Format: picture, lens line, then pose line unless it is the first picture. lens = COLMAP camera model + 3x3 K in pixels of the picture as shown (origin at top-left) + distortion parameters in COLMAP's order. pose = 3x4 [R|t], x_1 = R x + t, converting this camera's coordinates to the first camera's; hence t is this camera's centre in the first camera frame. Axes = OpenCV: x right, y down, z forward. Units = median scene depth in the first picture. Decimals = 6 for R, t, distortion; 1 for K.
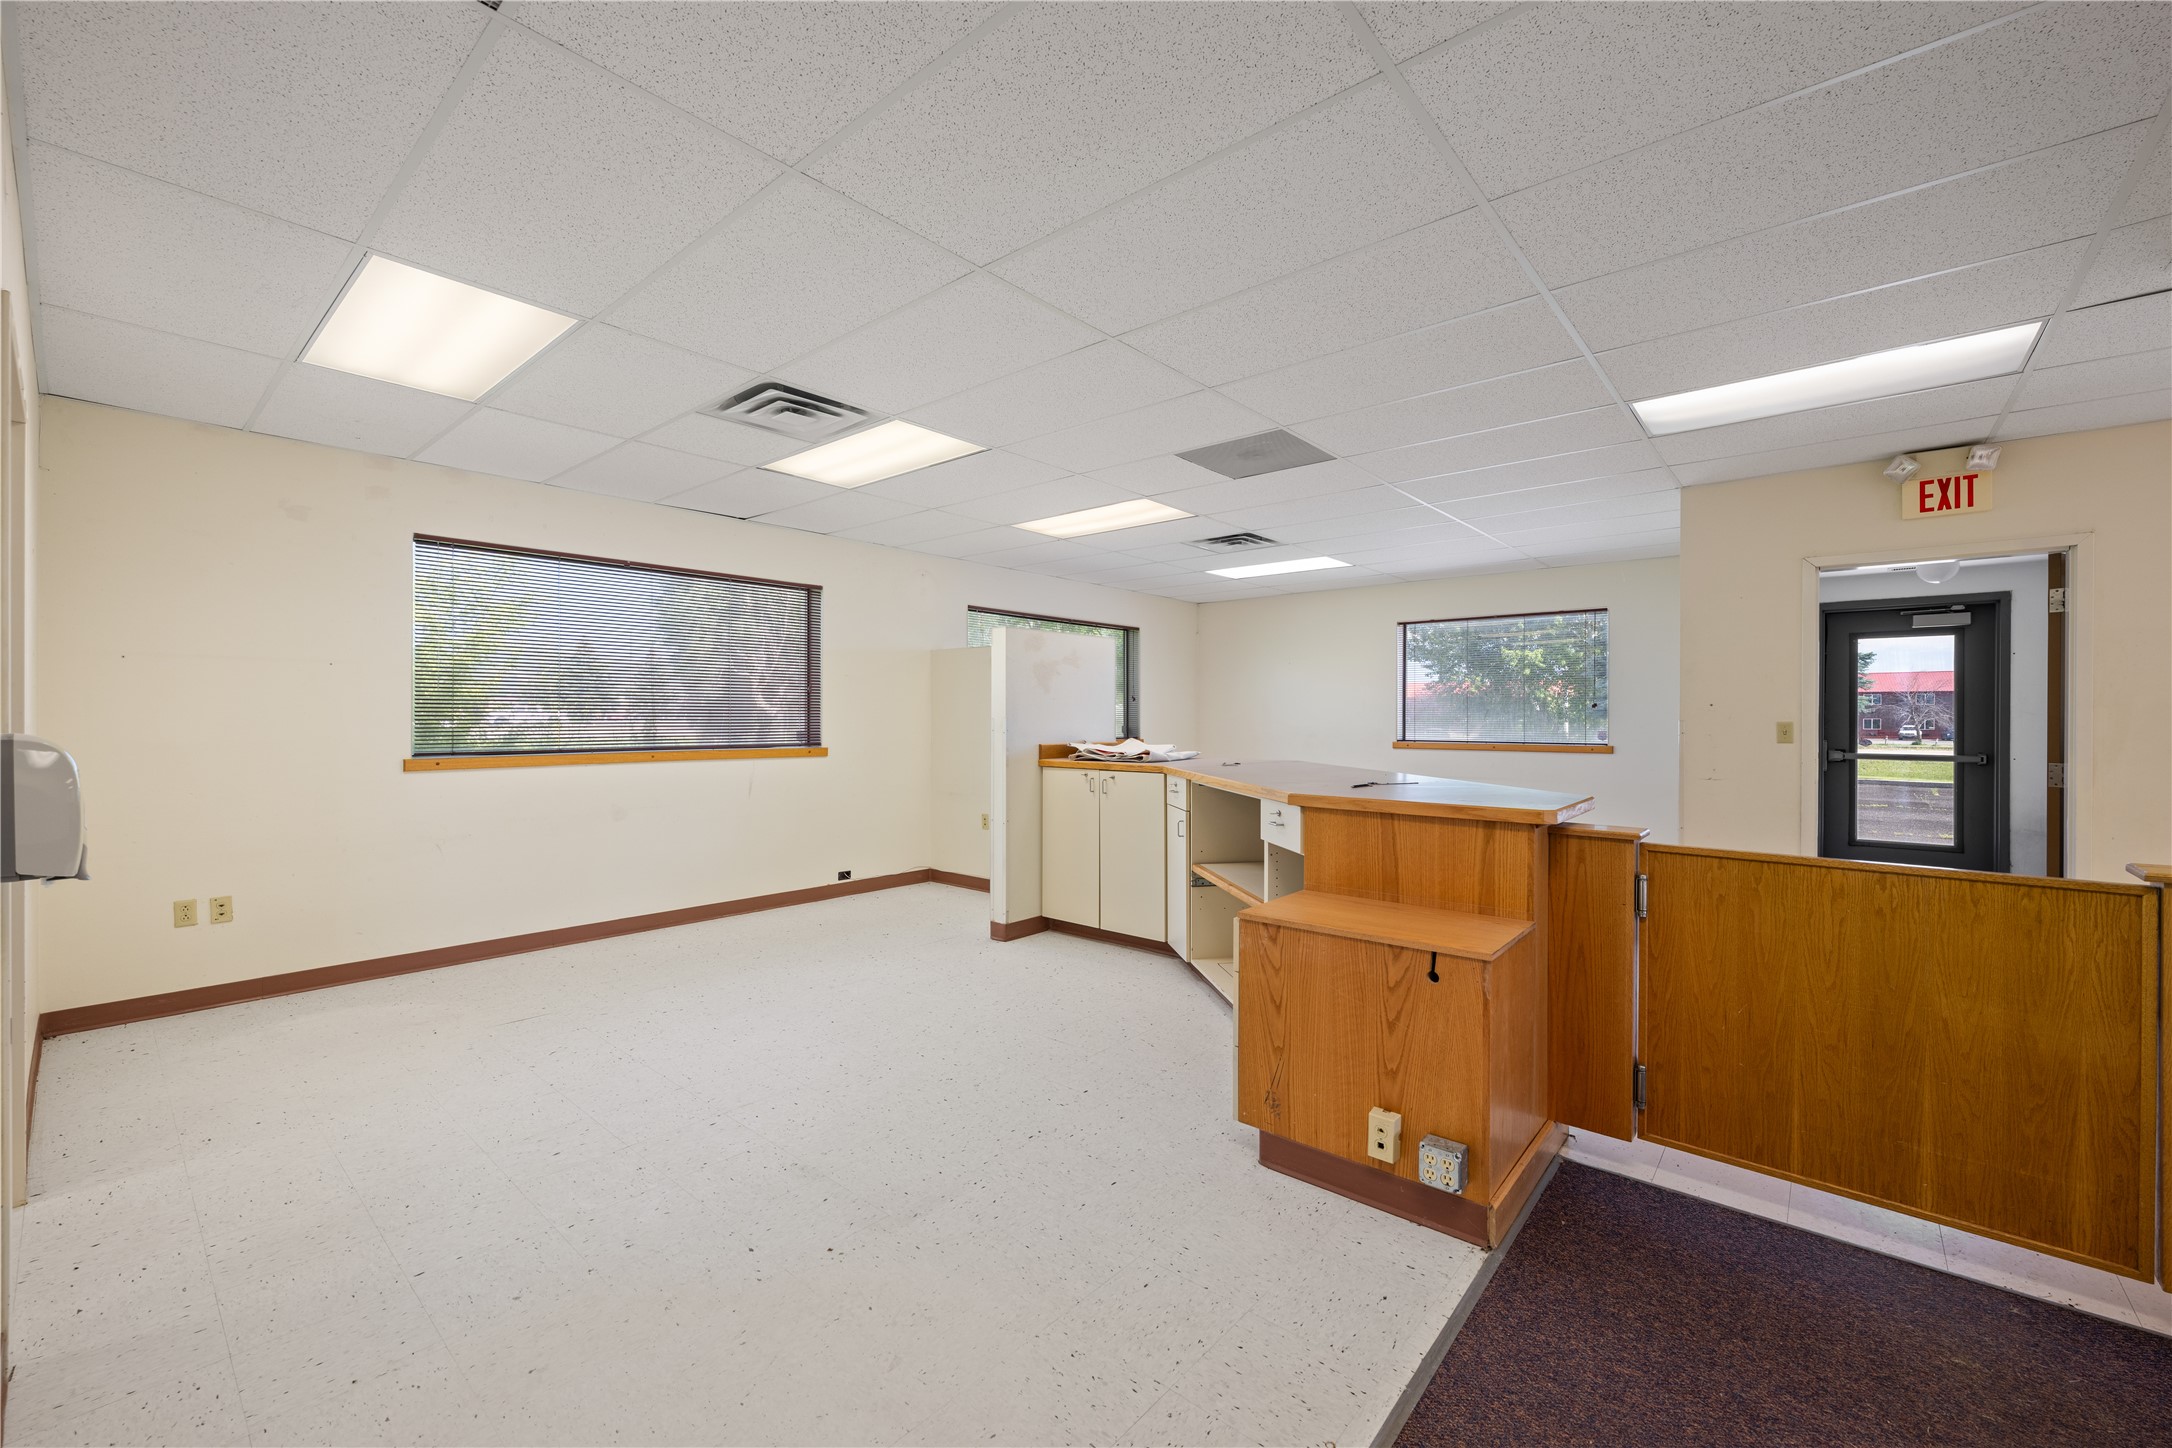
lens RADIAL K [[880.5, 0, 1100.3], [0, 880.5, 734.0], [0, 0, 1]] dist [-0.003374, 0.000412]
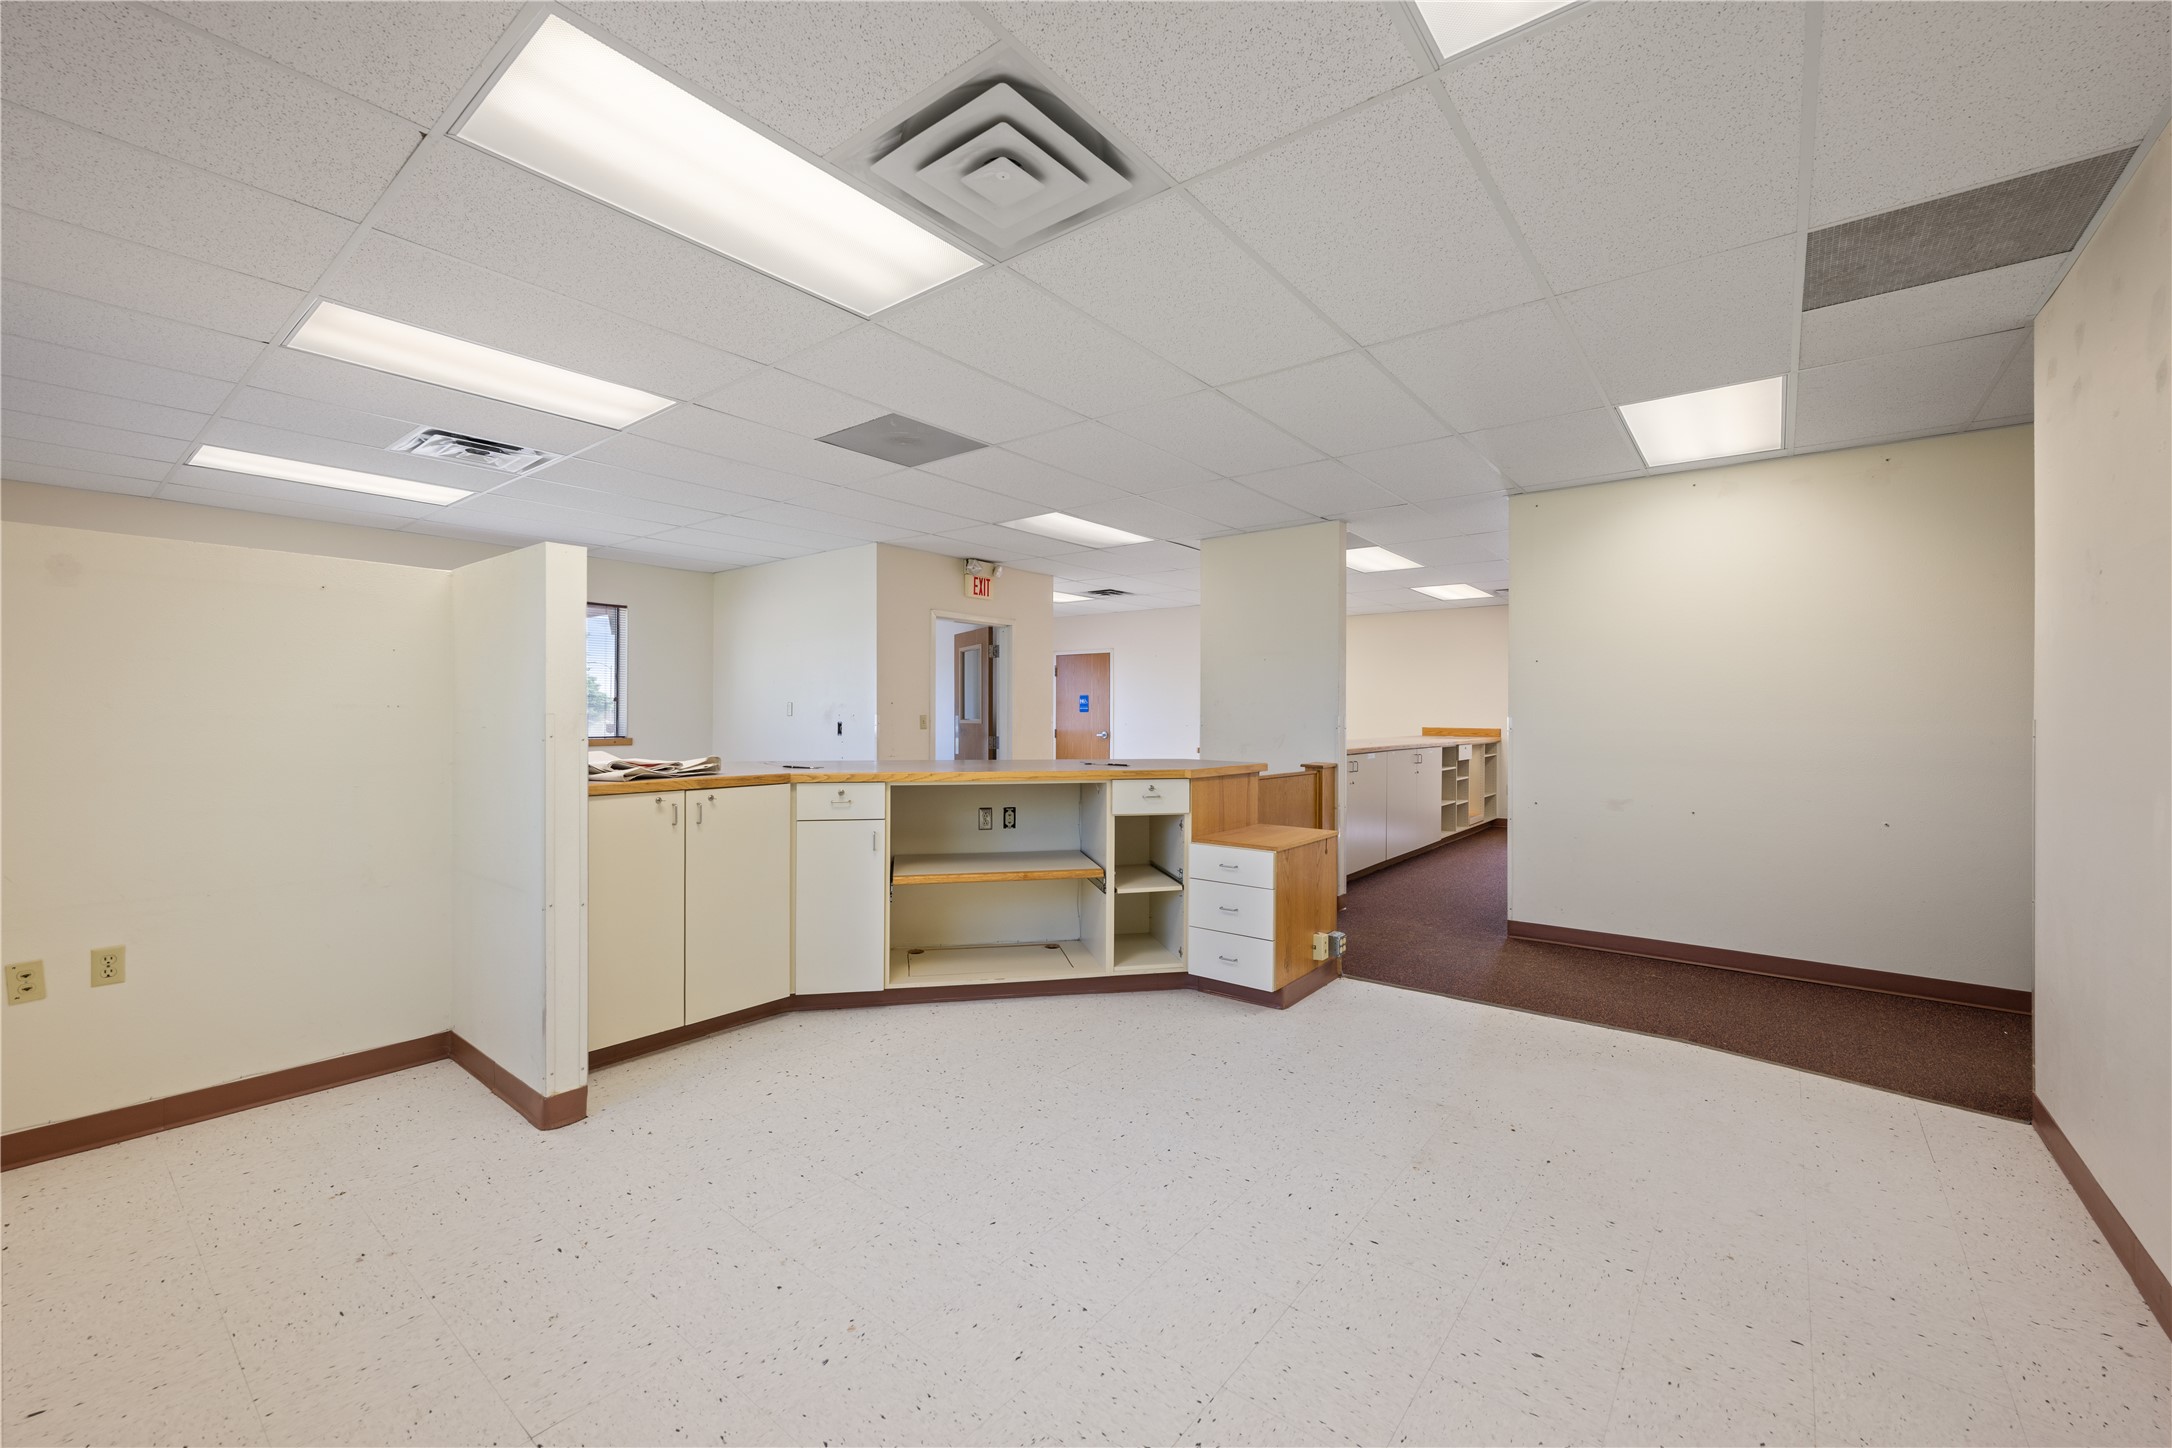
lens RADIAL K [[880.5, 0, 1066.3], [0, 880.5, 718.1], [0, 0, 1]] dist [-0.003374, 0.000412]
pose [[-0.030335, -0.007594, 0.999511, -0.607728], [0.015253, 0.999851, 0.008060, -0.013963], [-0.999423, 0.015490, -0.030214, 0.652256]]
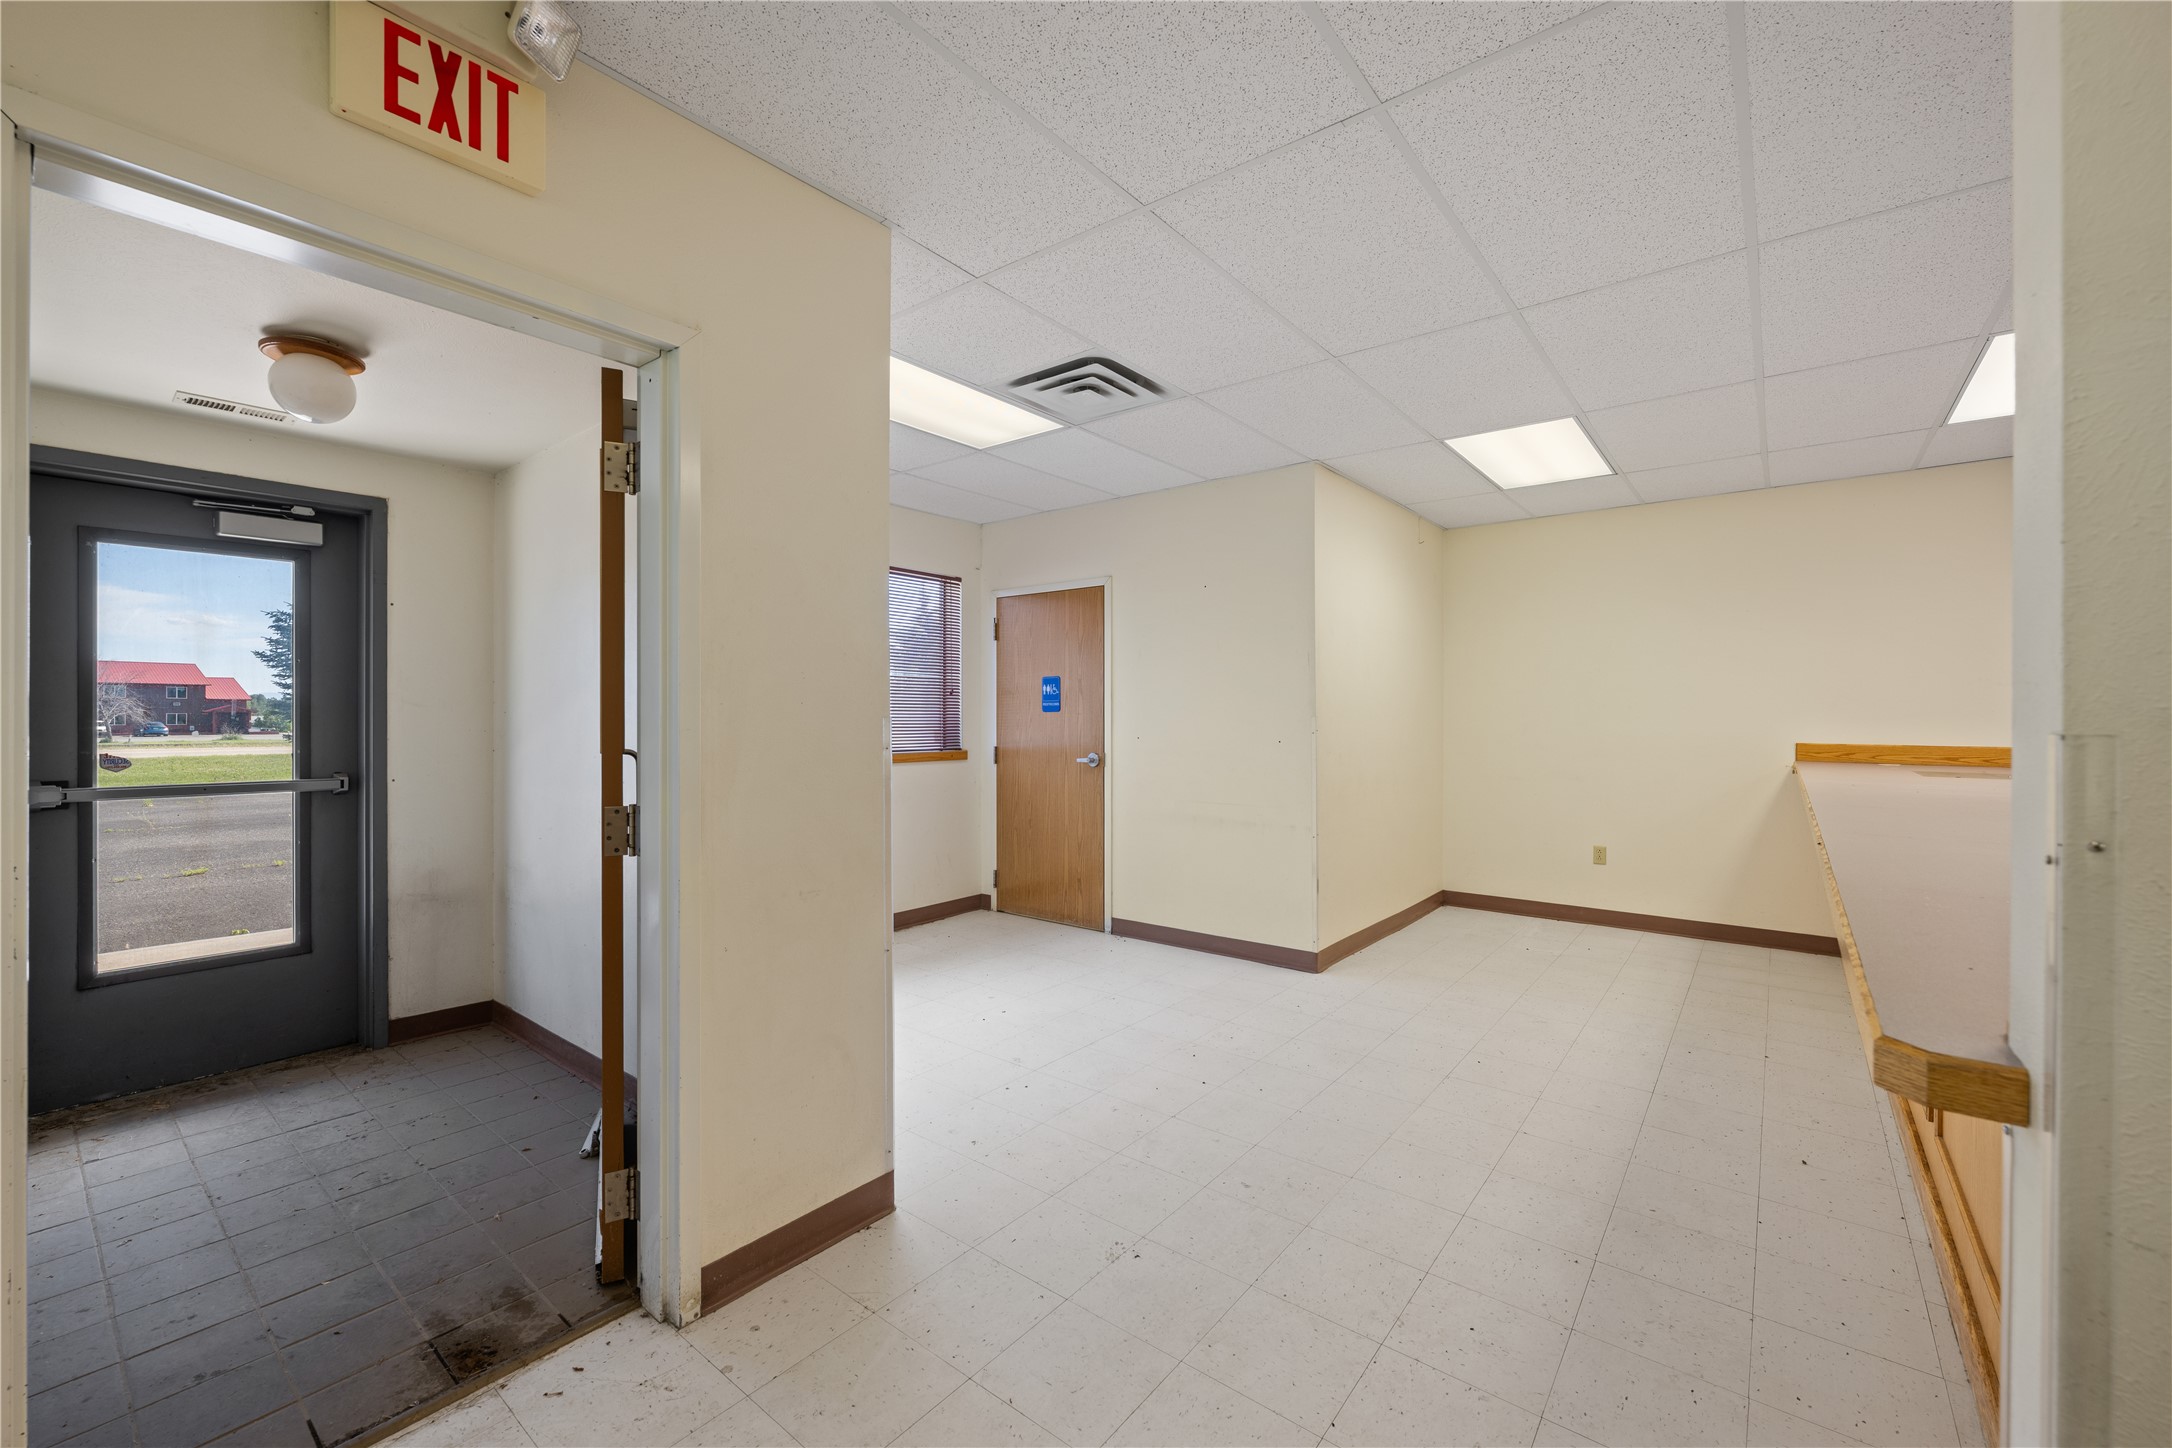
lens RADIAL K [[880.5, 0, 1096.2], [0, 880.5, 712.5], [0, 0, 1]] dist [-0.003374, 0.000412]
pose [[-0.026963, -0.000403, 0.999636, 0.420900], [0.018060, 0.999837, 0.000890, -0.009503], [-0.999473, 0.018077, -0.026952, 0.529710]]
